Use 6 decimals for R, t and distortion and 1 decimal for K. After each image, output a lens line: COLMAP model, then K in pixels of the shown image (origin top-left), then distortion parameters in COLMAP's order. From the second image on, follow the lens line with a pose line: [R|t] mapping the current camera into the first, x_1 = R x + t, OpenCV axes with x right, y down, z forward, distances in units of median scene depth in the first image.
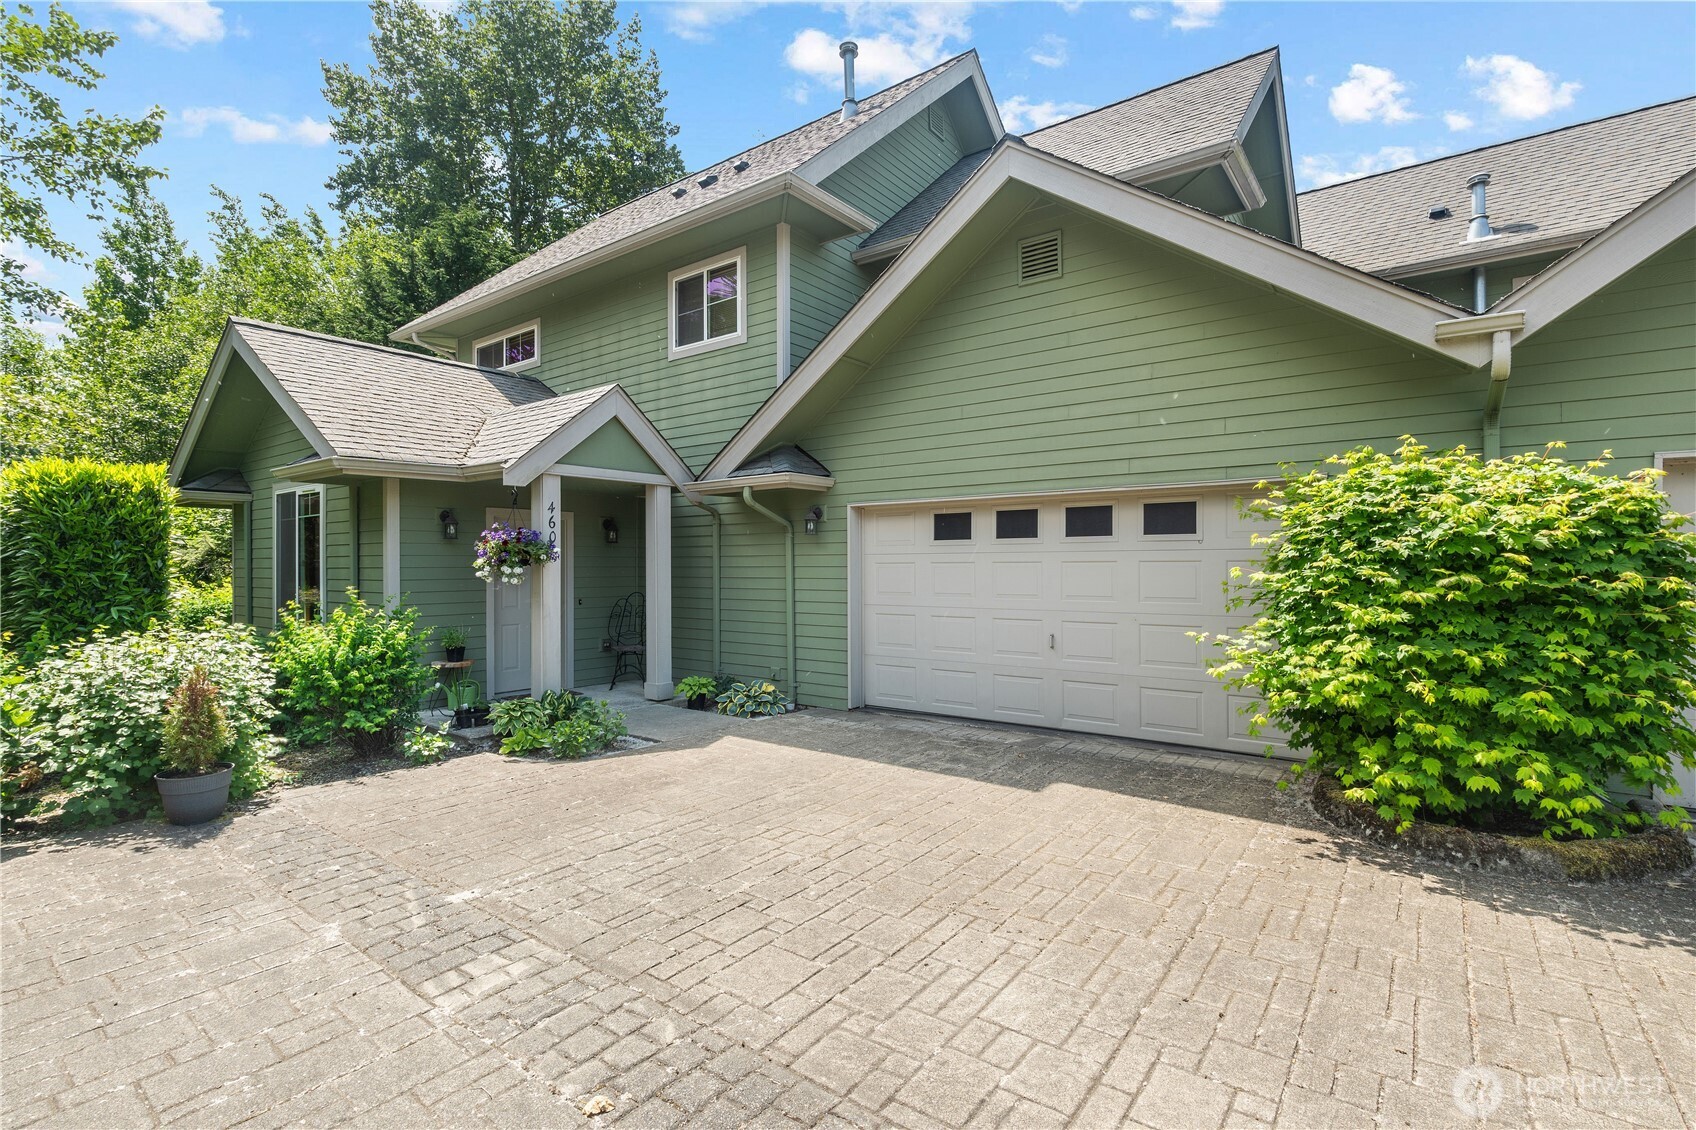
lens RADIAL K [[778.6, 0, 851.6], [0, 778.6, 562.1], [0, 0, 1]] dist [-0.009421, 0.000887]
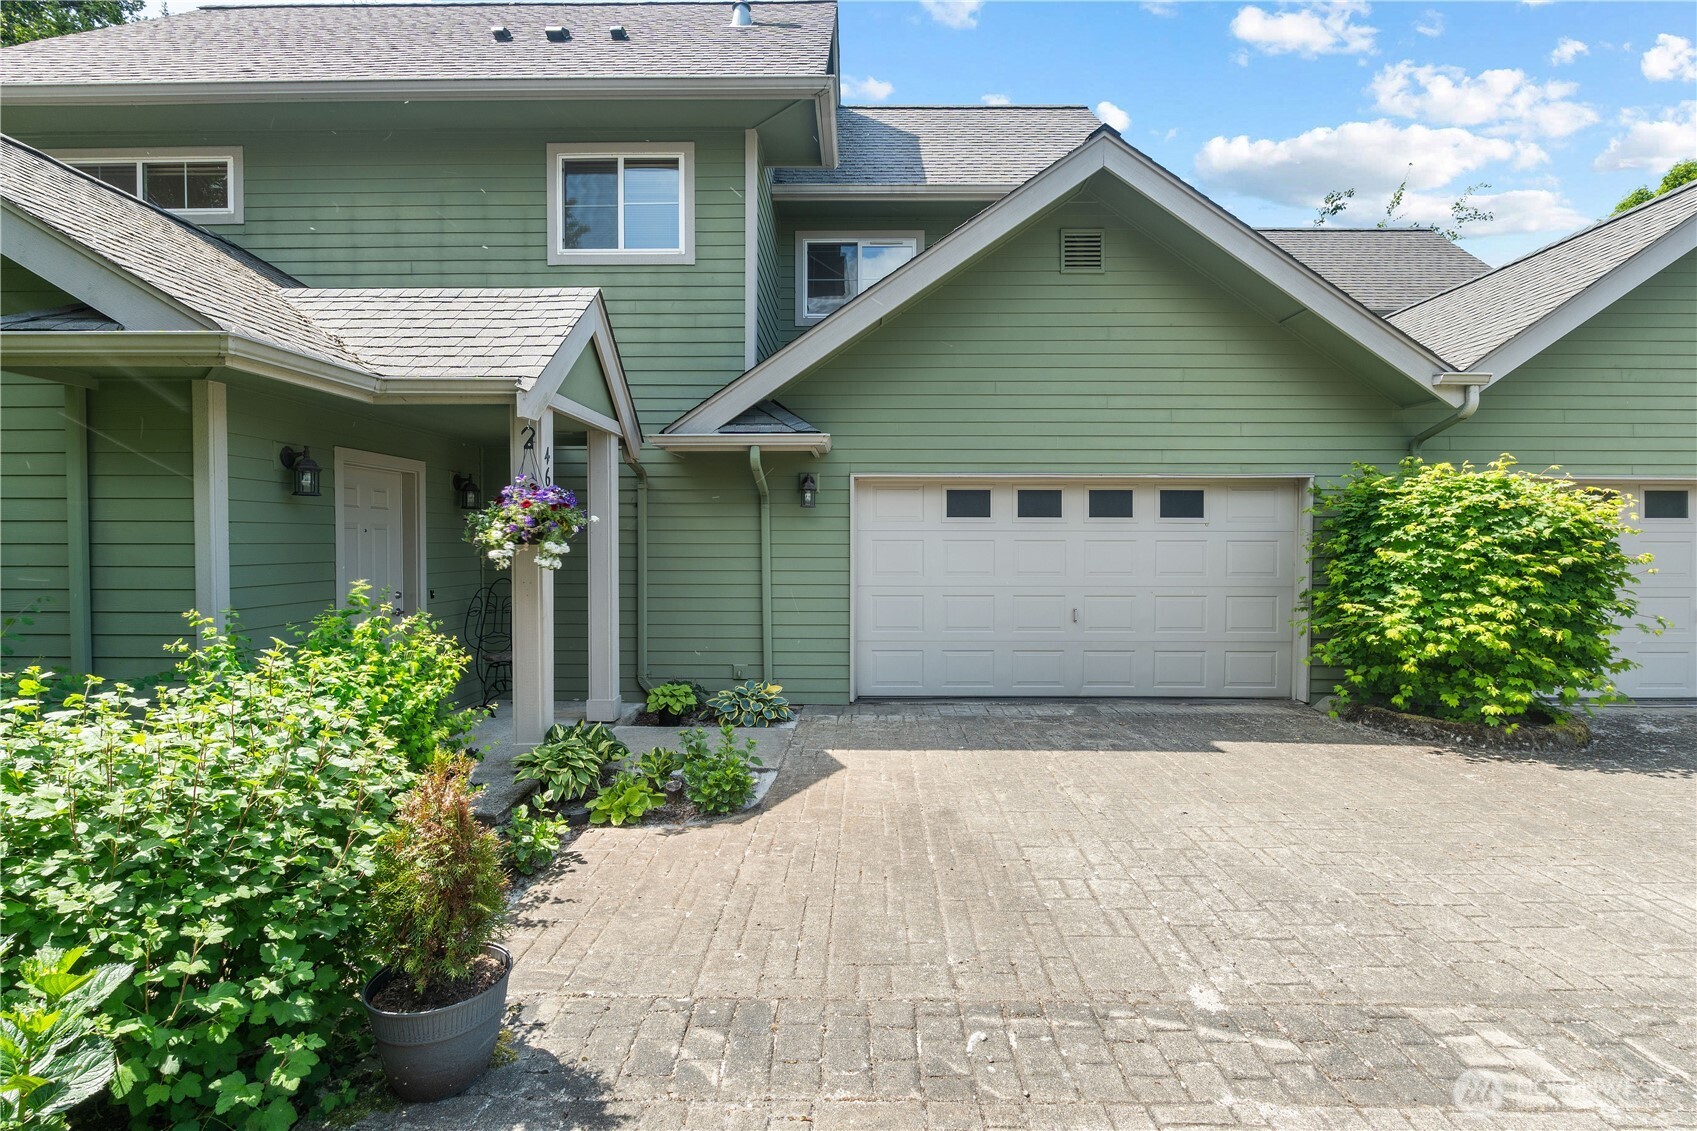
lens RADIAL K [[784.0, 0, 852.9], [0, 784.0, 555.1], [0, 0, 1]] dist [-0.006590, 0.000052]
pose [[0.808492, -0.006297, 0.588474, -0.587549], [-0.007495, 0.999751, 0.020996, -0.000548], [-0.588460, -0.021386, 0.808244, 0.297741]]
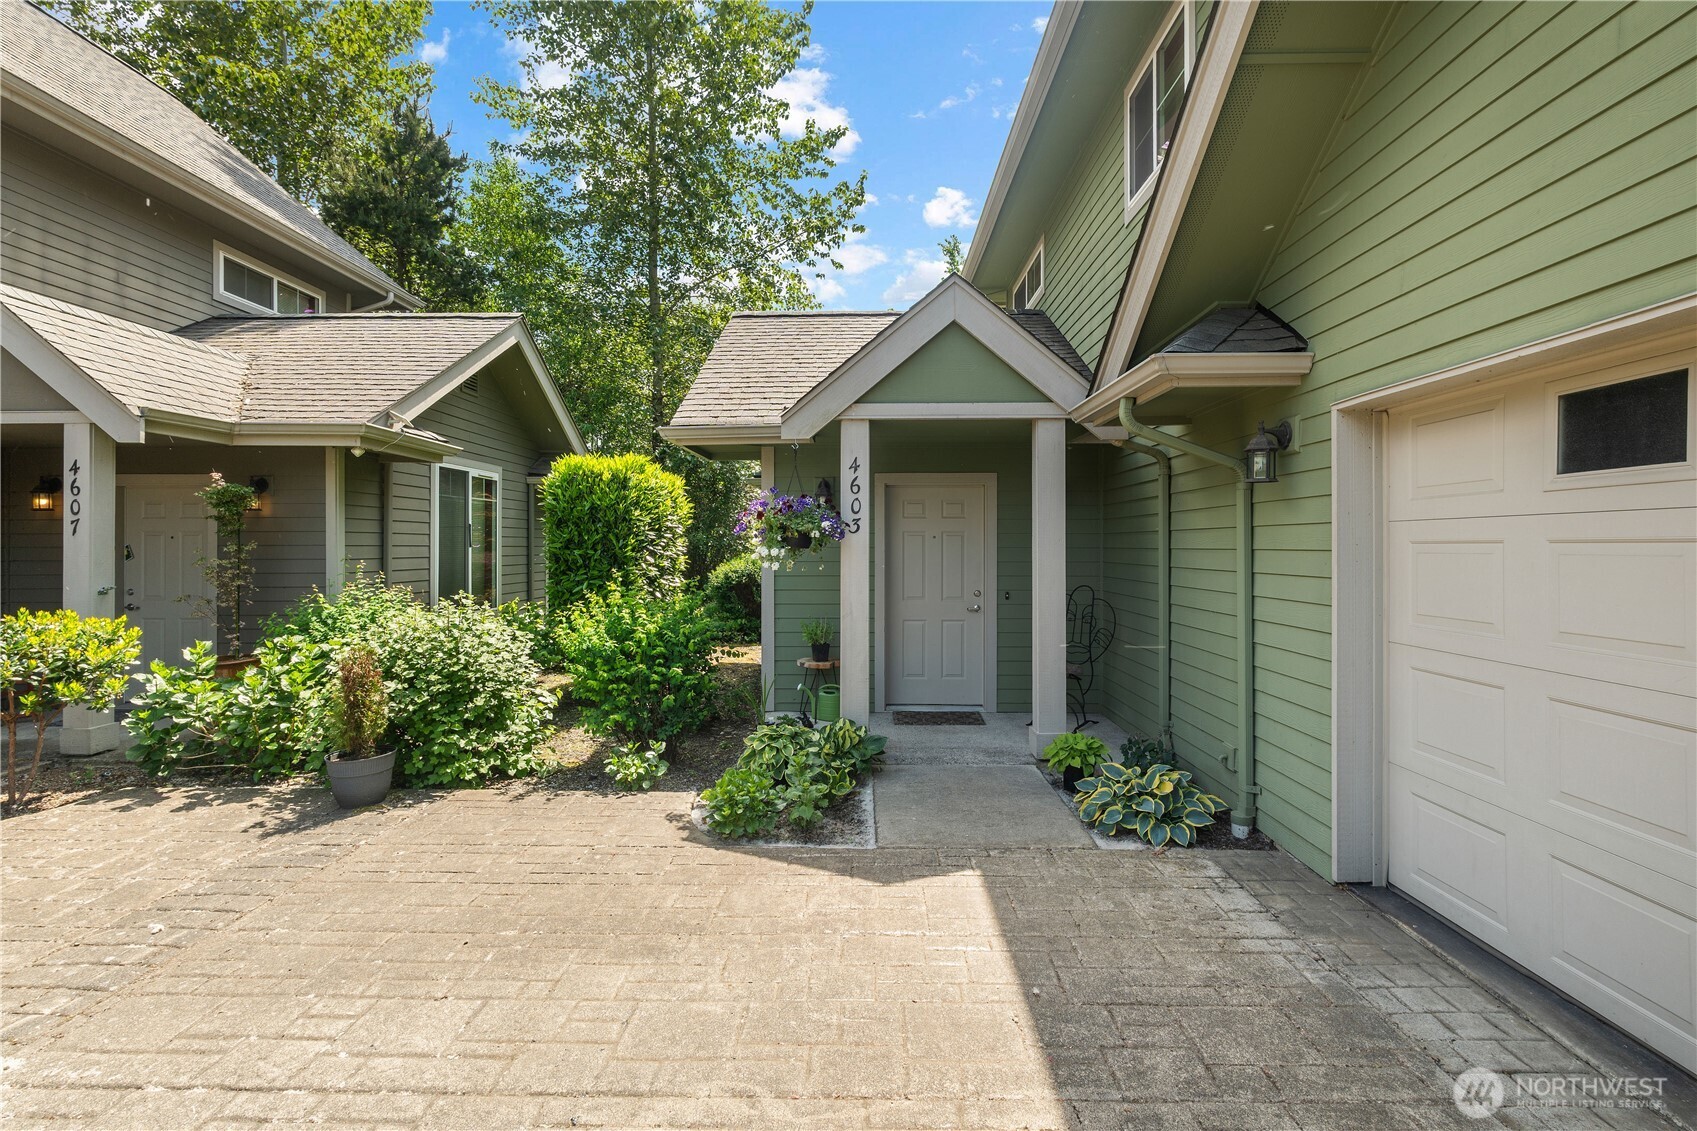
lens RADIAL K [[784.0, 0, 852.9], [0, 784.0, 555.1], [0, 0, 1]] dist [-0.006590, 0.000052]
pose [[0.591016, 0.013441, -0.806548, 0.205727], [0.000862, 0.999850, 0.017294, 0.000295], [0.806659, -0.010916, 0.590916, 0.585622]]
